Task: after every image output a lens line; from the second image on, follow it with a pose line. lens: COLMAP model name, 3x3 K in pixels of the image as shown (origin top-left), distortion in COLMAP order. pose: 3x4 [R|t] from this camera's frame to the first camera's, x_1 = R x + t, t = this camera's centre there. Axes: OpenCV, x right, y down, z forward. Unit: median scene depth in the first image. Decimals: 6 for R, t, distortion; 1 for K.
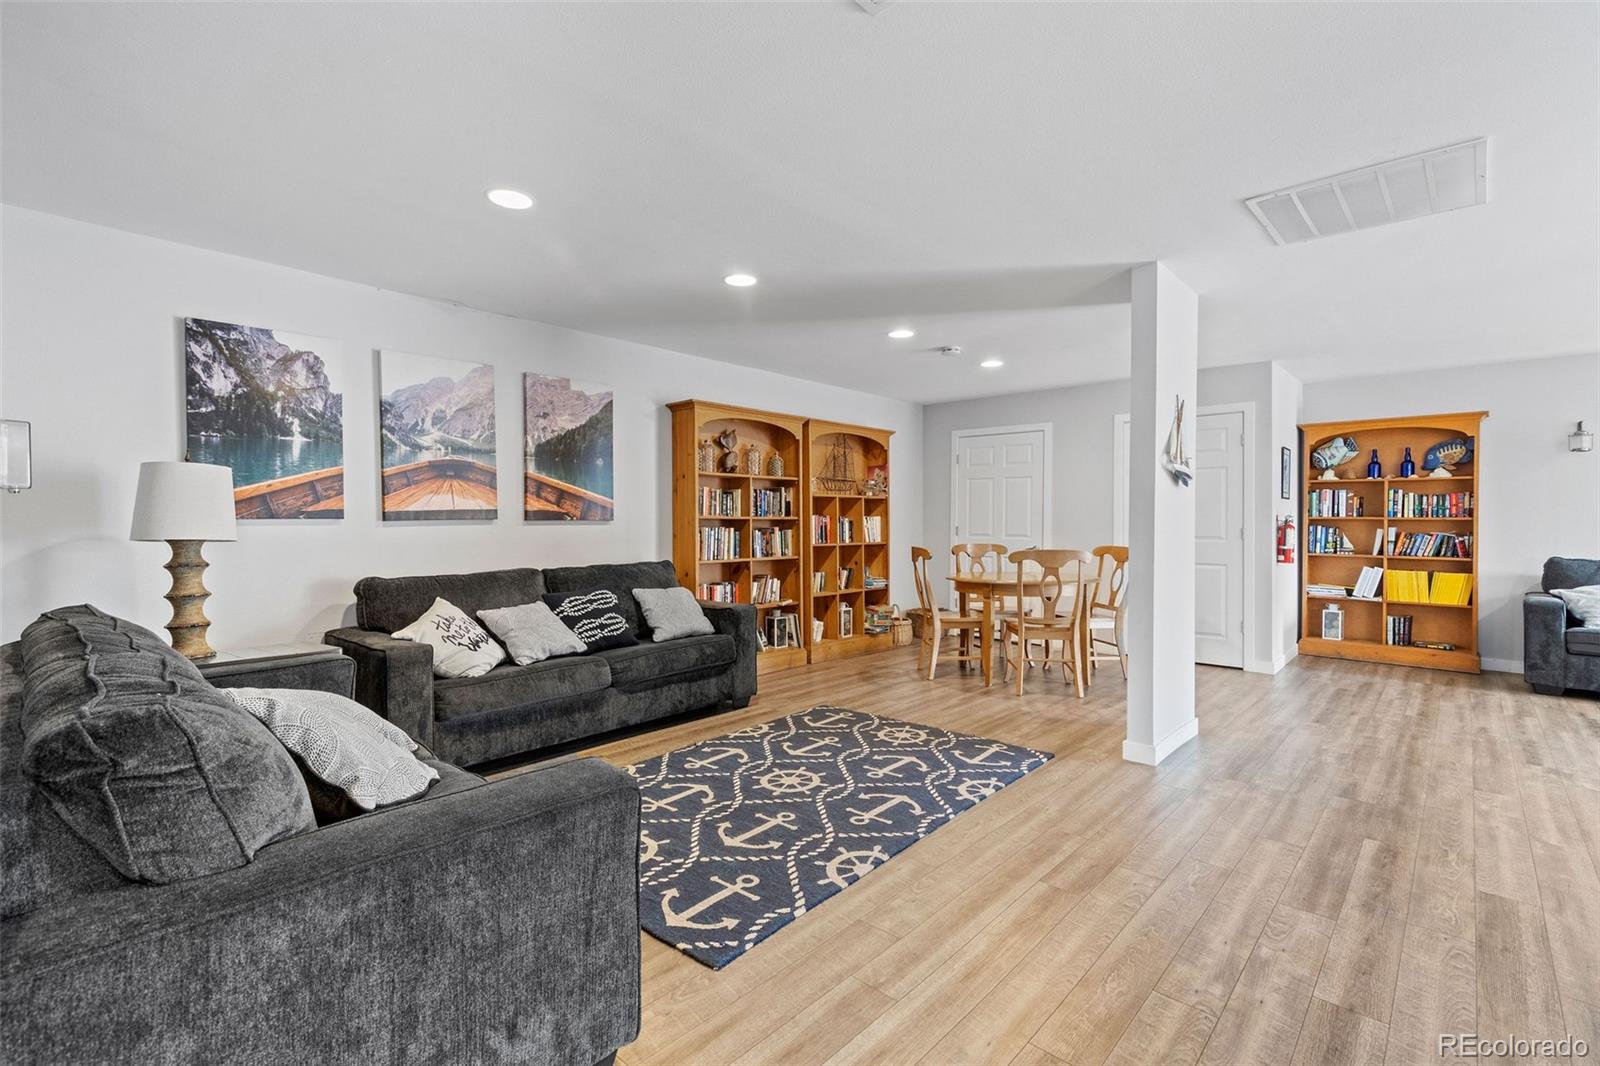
lens RADIAL K [[725.1, 0, 804.4], [0, 725.1, 529.5], [0, 0, 1]] dist [0.002343, -0.000637]
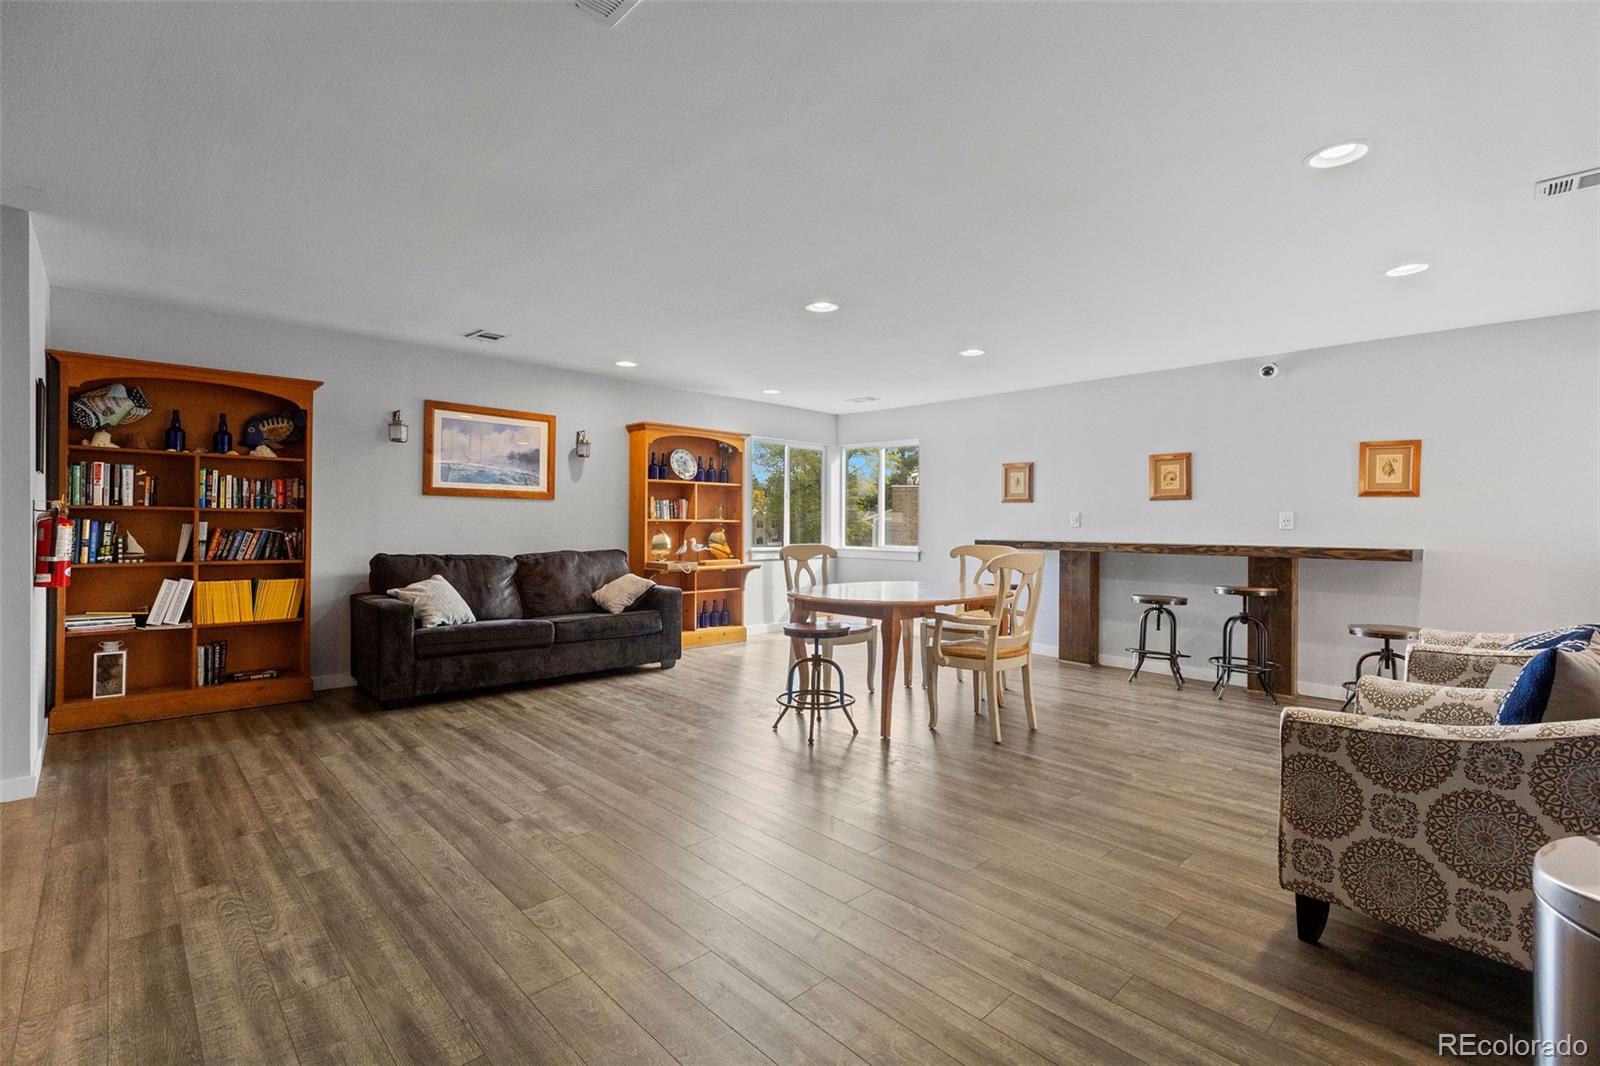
lens RADIAL K [[725.1, 0, 805.1], [0, 725.1, 518.9], [0, 0, 1]] dist [0.002343, -0.000637]
pose [[0.070850, 0.000214, 0.997487, 0.138291], [0.003209, 0.999995, -0.000443, -0.003468], [-0.997482, 0.003232, 0.070849, 0.359854]]
